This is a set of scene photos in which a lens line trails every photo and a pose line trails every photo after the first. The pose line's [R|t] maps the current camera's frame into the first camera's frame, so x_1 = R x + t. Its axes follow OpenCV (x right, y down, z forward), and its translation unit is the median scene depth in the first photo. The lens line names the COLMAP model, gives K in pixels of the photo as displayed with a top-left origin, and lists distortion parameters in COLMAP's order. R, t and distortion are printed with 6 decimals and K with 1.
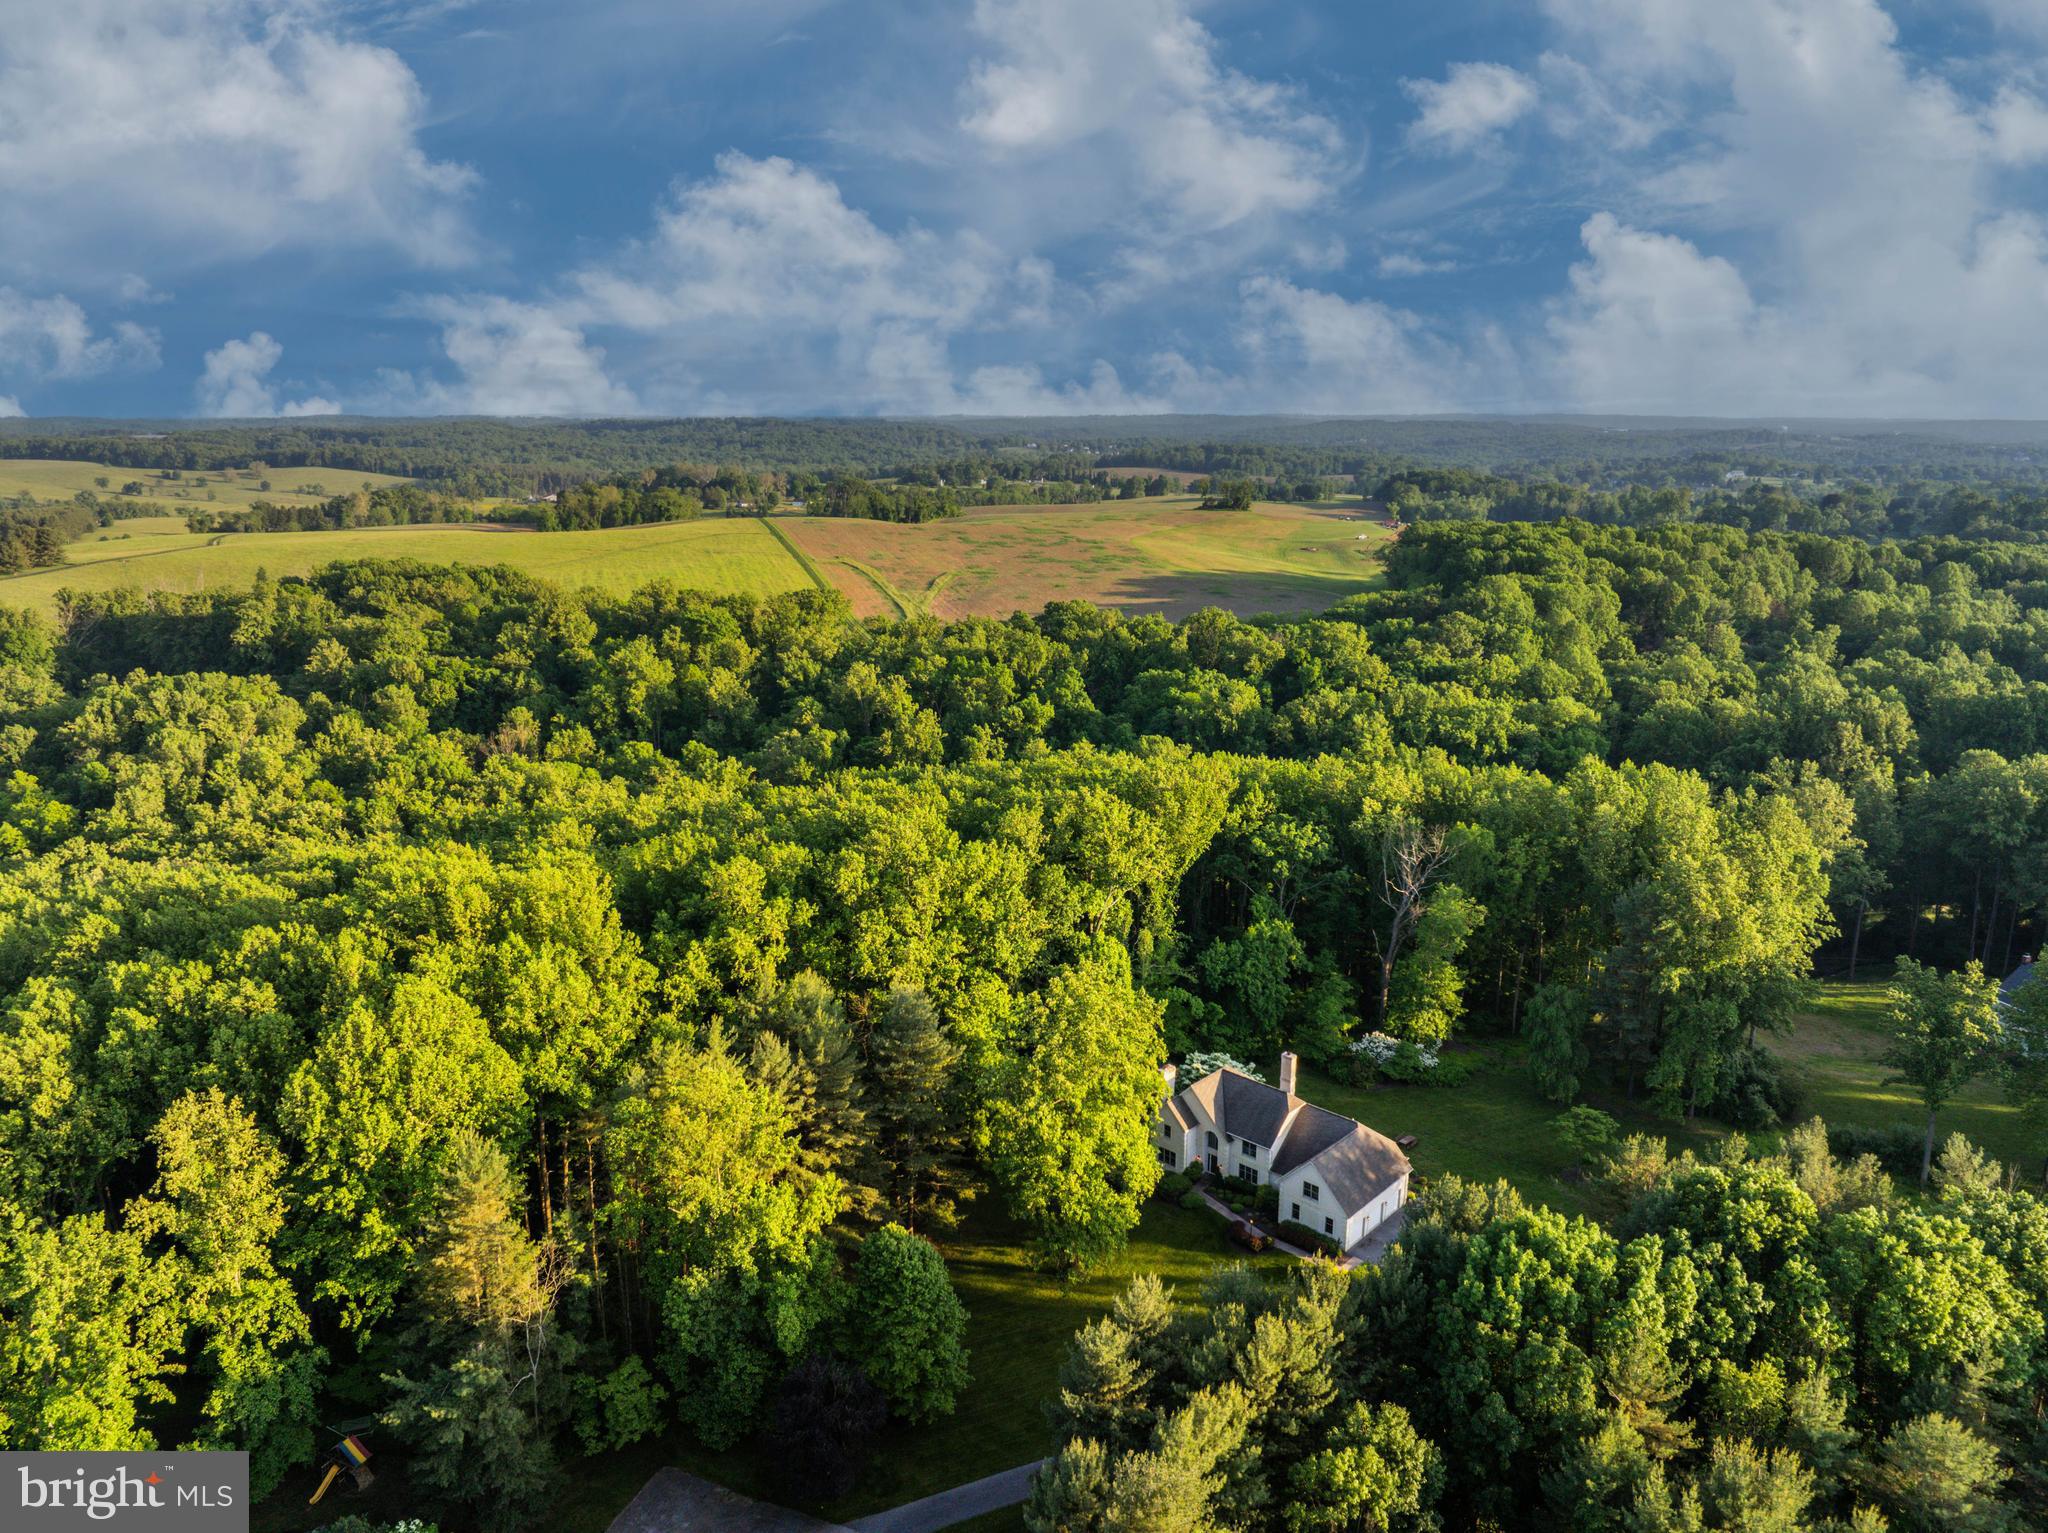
lens RADIAL K [[1432.3, 0, 1034.8], [0, 1432.3, 760.9], [0, 0, 1]] dist [-0.034915, -0.006952]
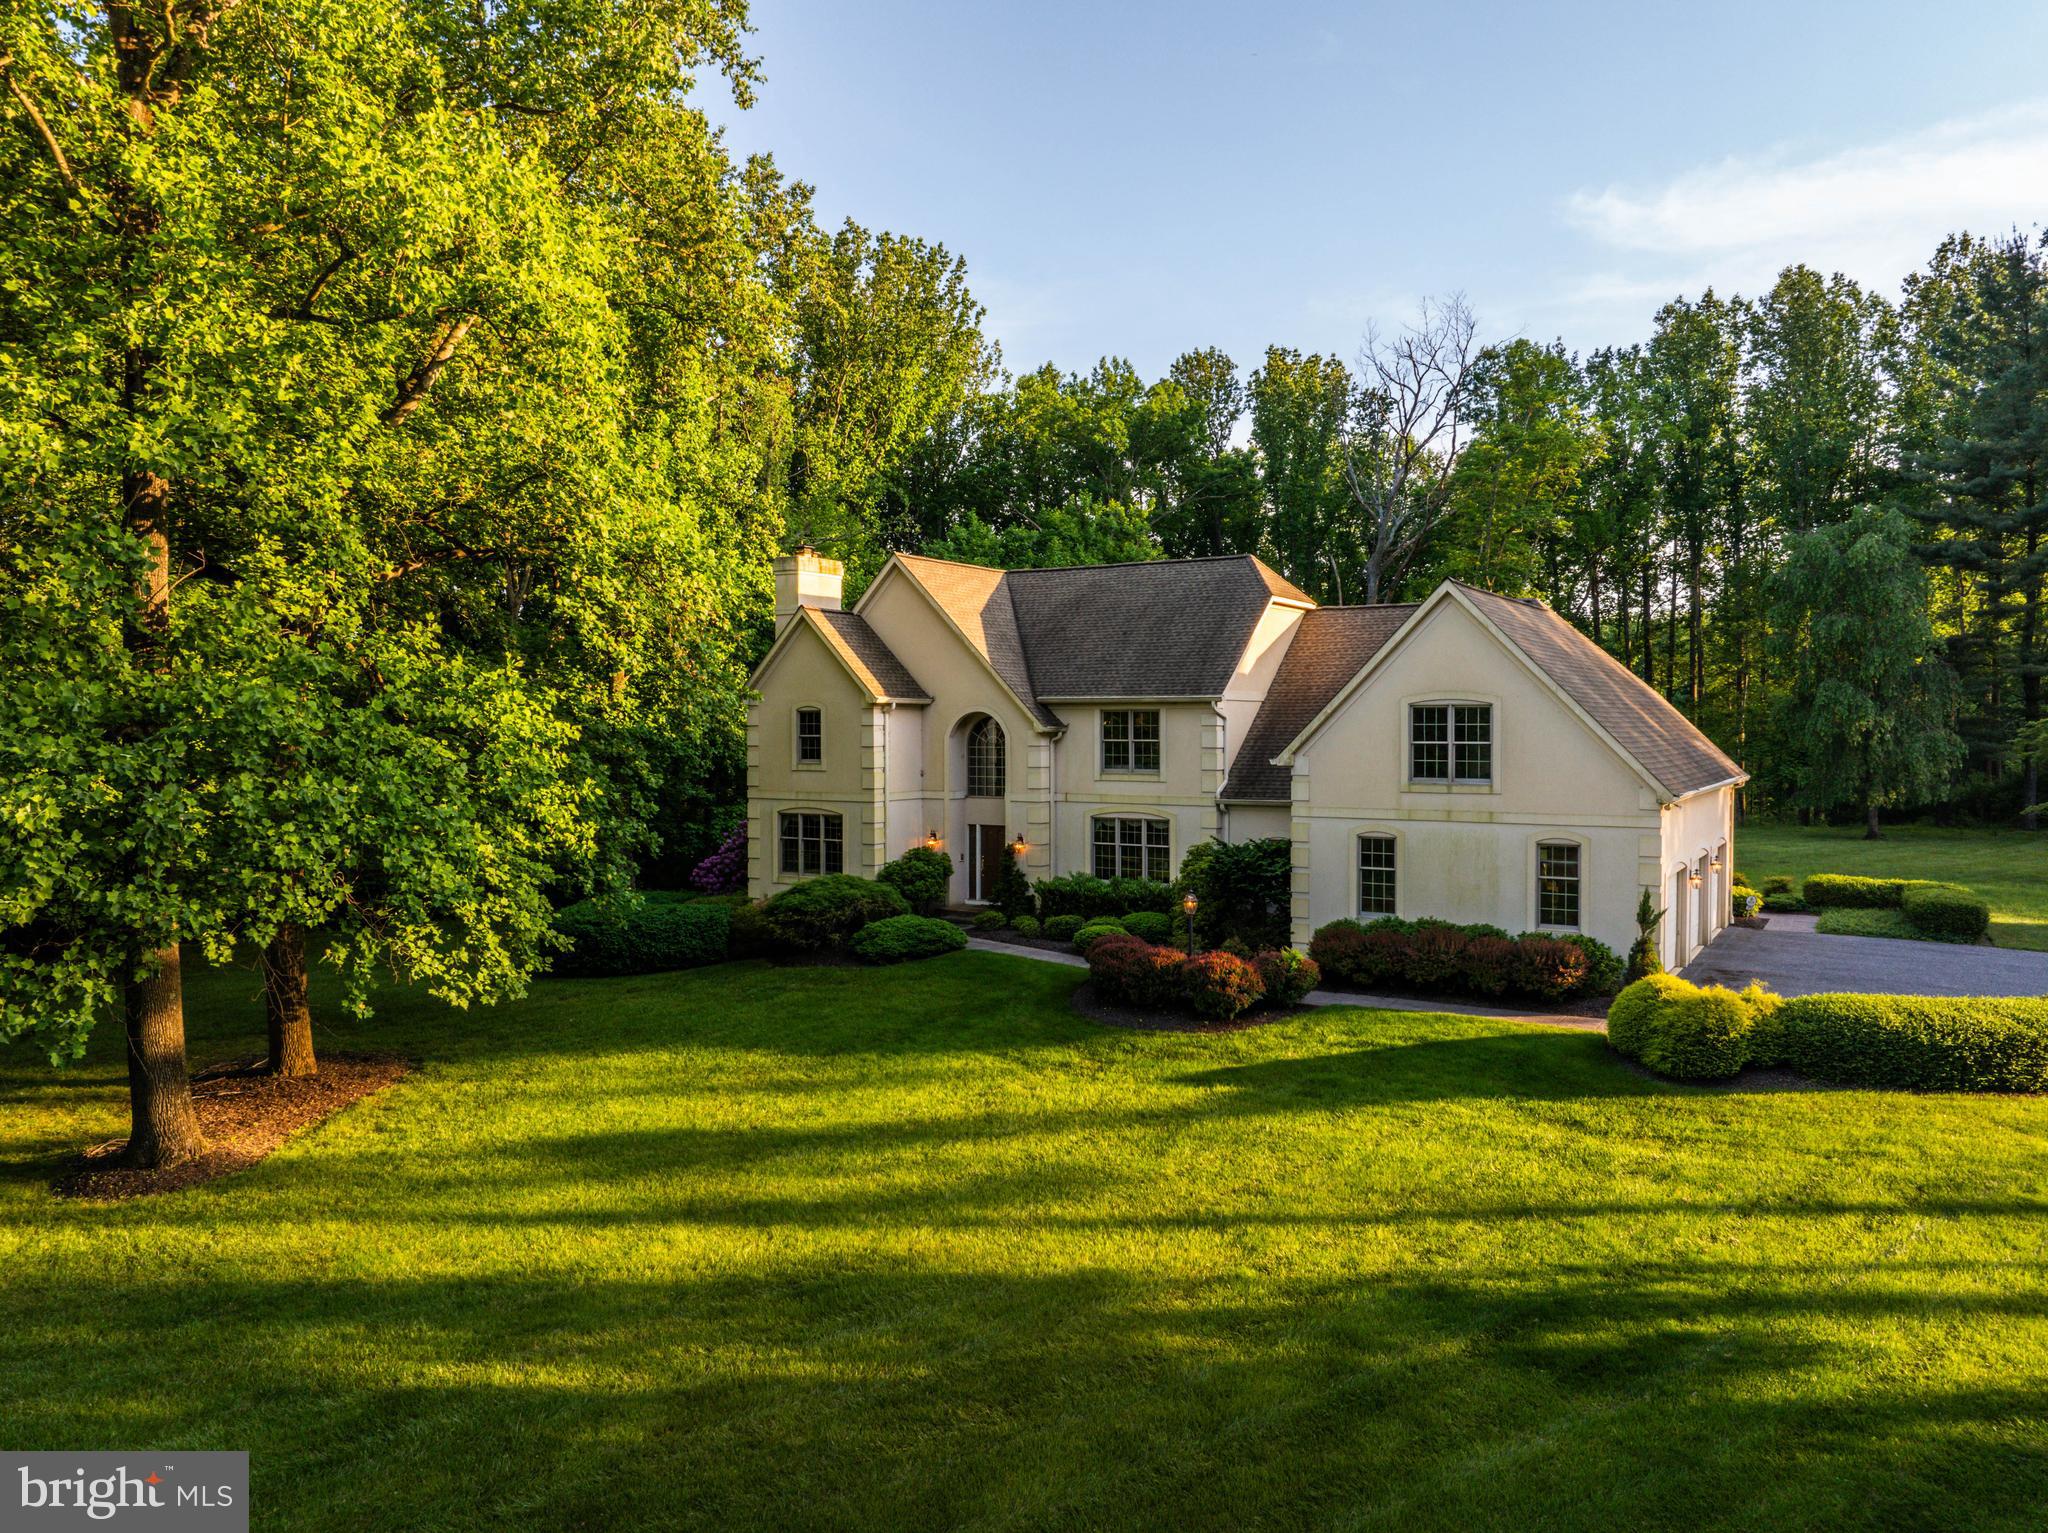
lens RADIAL K [[1432.3, 0, 1034.8], [0, 1432.3, 760.9], [0, 0, 1]] dist [-0.034915, -0.006952]
pose [[0.983596, -0.007812, 0.180219, 0.082064], [0.046985, 0.975672, -0.214141, 0.305916], [-0.174161, 0.219096, 0.960034, 0.708278]]
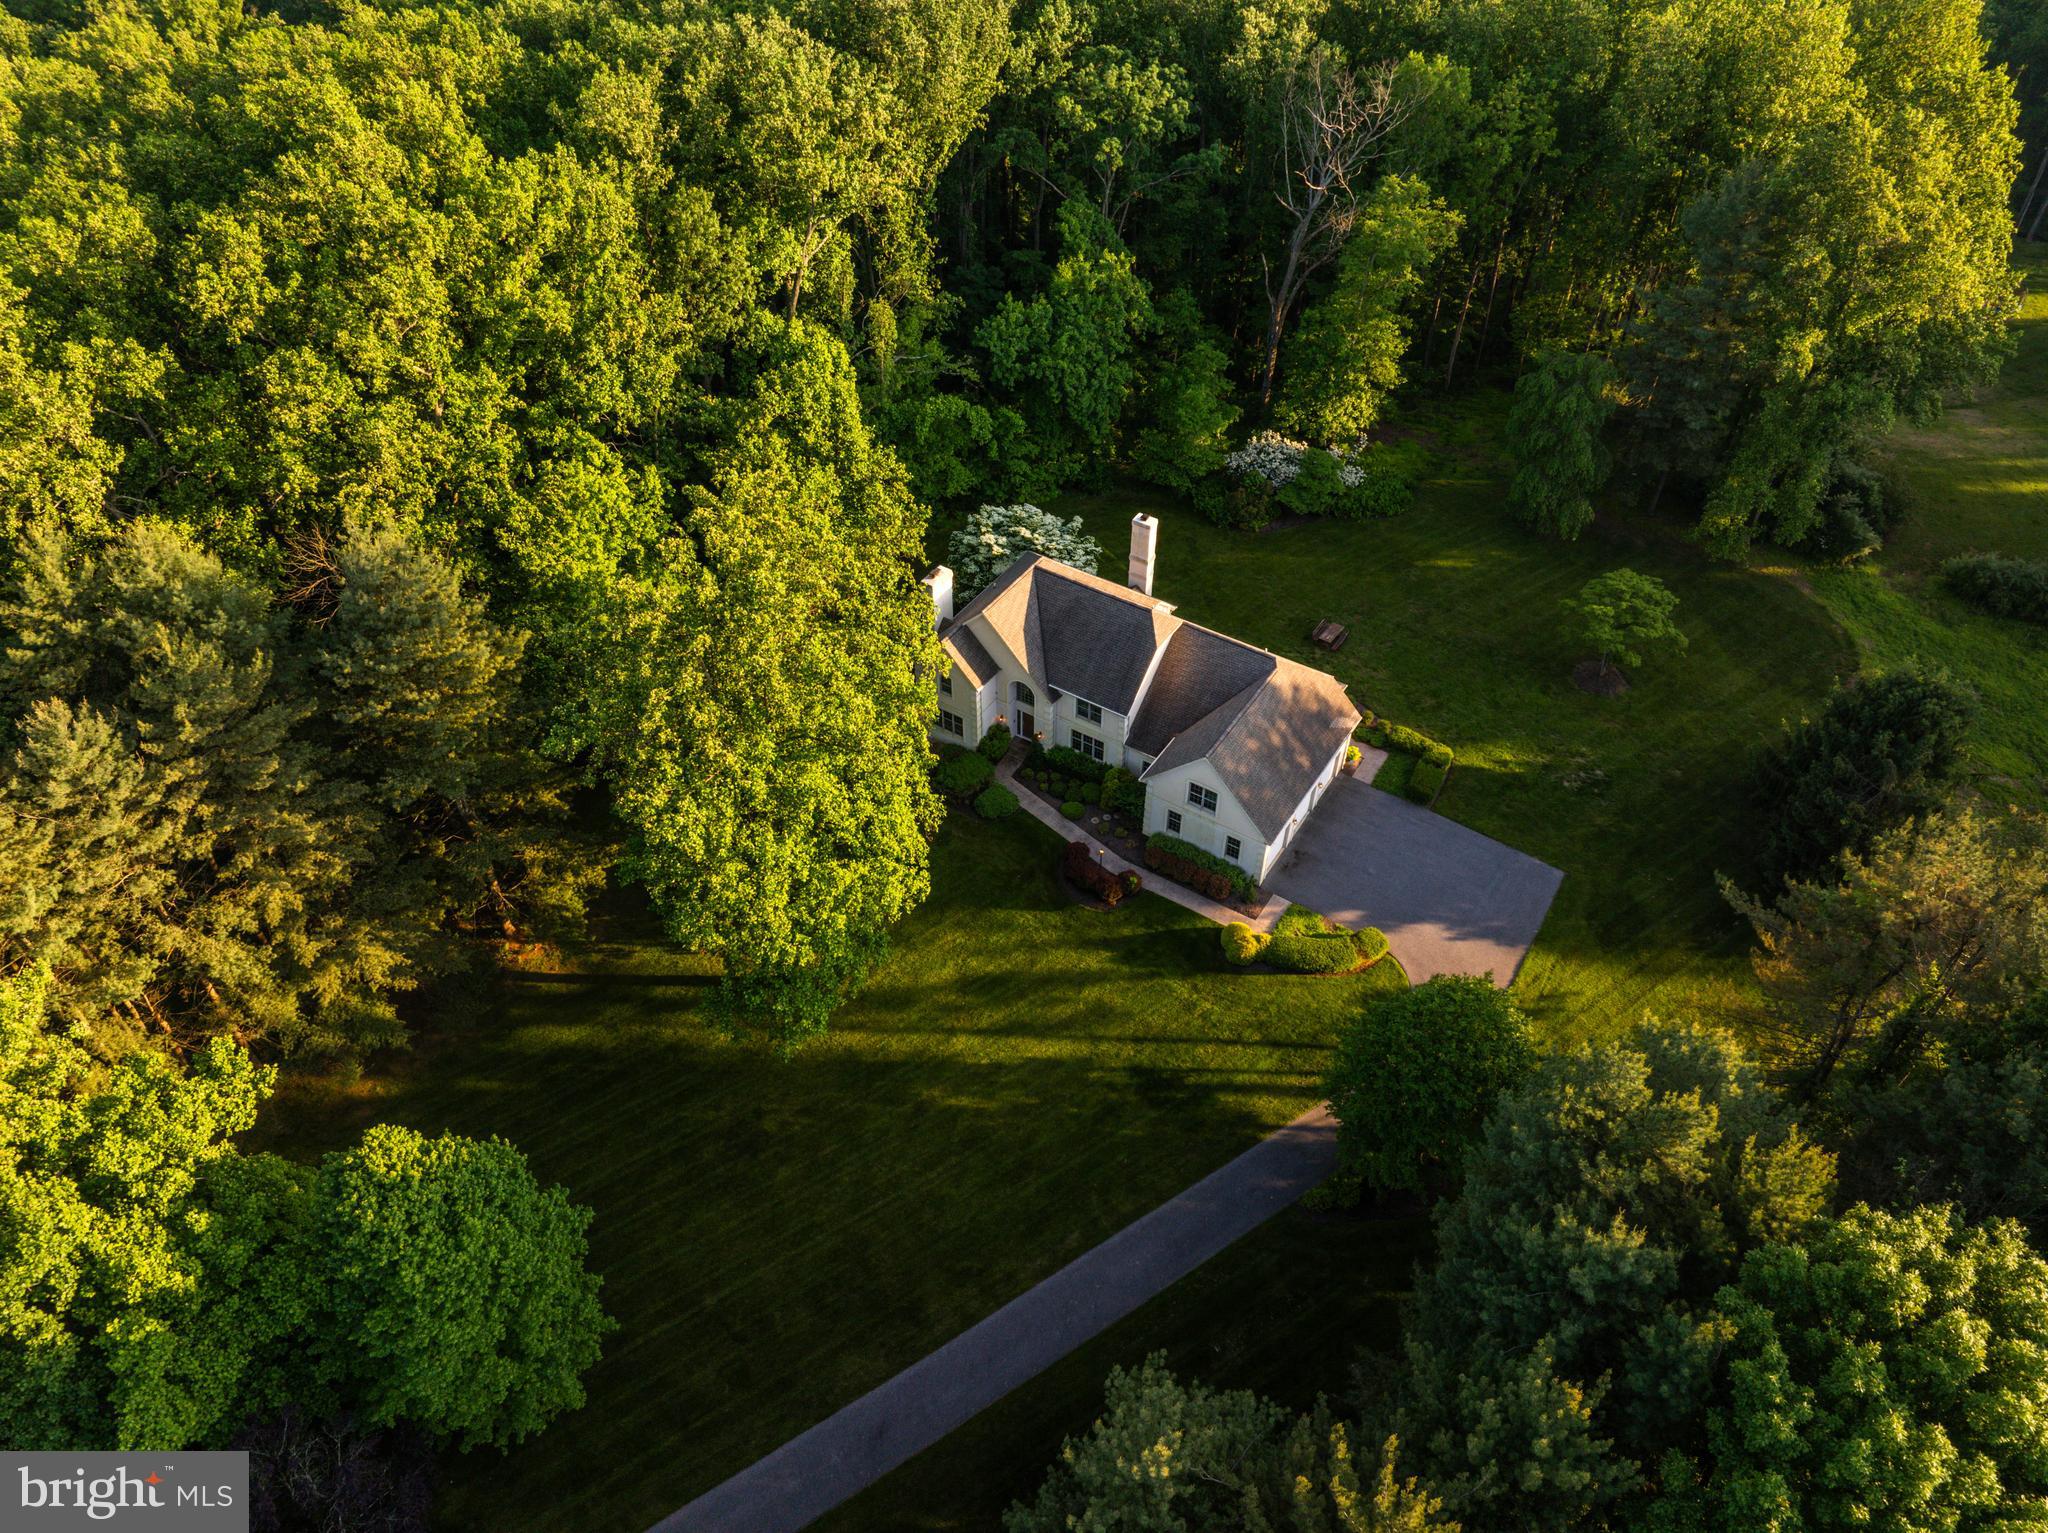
lens RADIAL K [[1432.3, 0, 1034.8], [0, 1432.3, 760.9], [0, 0, 1]] dist [-0.034915, -0.006952]
pose [[0.985058, -0.114511, 0.128642, 0.047958], [0.034567, 0.863195, 0.503685, -0.003342], [-0.168721, -0.491712, 0.854255, 0.462739]]
